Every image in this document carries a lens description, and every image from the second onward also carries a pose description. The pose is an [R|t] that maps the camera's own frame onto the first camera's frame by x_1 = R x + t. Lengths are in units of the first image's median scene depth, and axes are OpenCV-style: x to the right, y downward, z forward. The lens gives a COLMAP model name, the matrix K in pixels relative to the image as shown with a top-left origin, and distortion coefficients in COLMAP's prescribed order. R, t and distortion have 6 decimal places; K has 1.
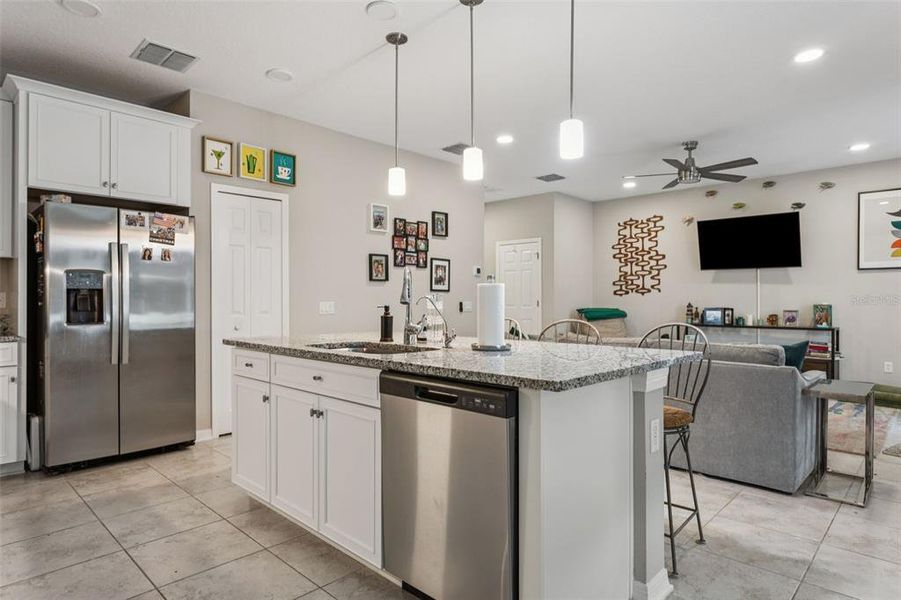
lens RADIAL K [[514.3, 0, 450.5], [0, 514.3, 300.0], [0, 0, 1]] dist [-0.003687, 0.000895]
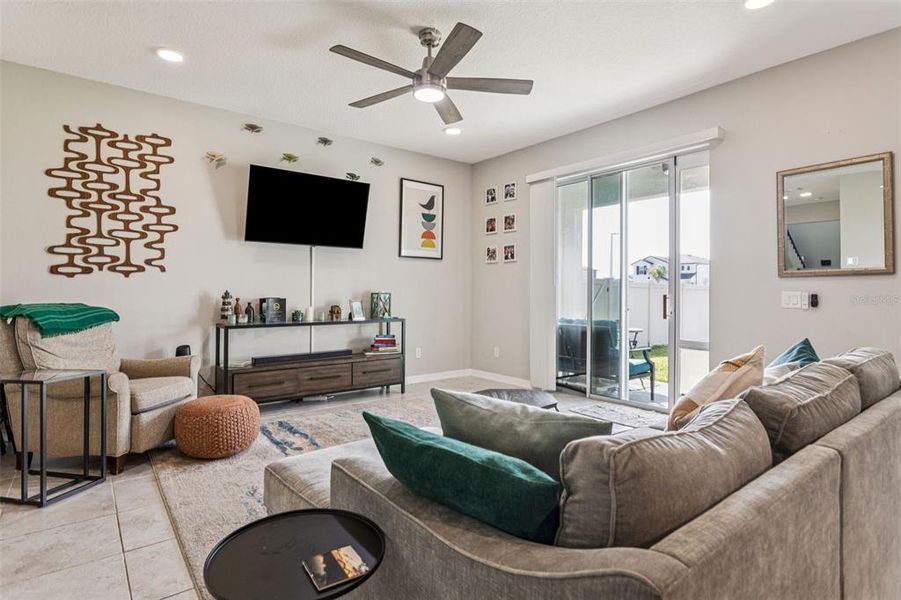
lens RADIAL K [[468.0, 0, 452.6], [0, 468.0, 285.0], [0, 0, 1]] dist [-0.001010, 0.000417]
pose [[0.137691, 0.009729, 0.990427, -0.067546], [-0.005269, 0.999945, -0.009090, 0.002053], [-0.990461, -0.003967, 0.137735, 0.718488]]
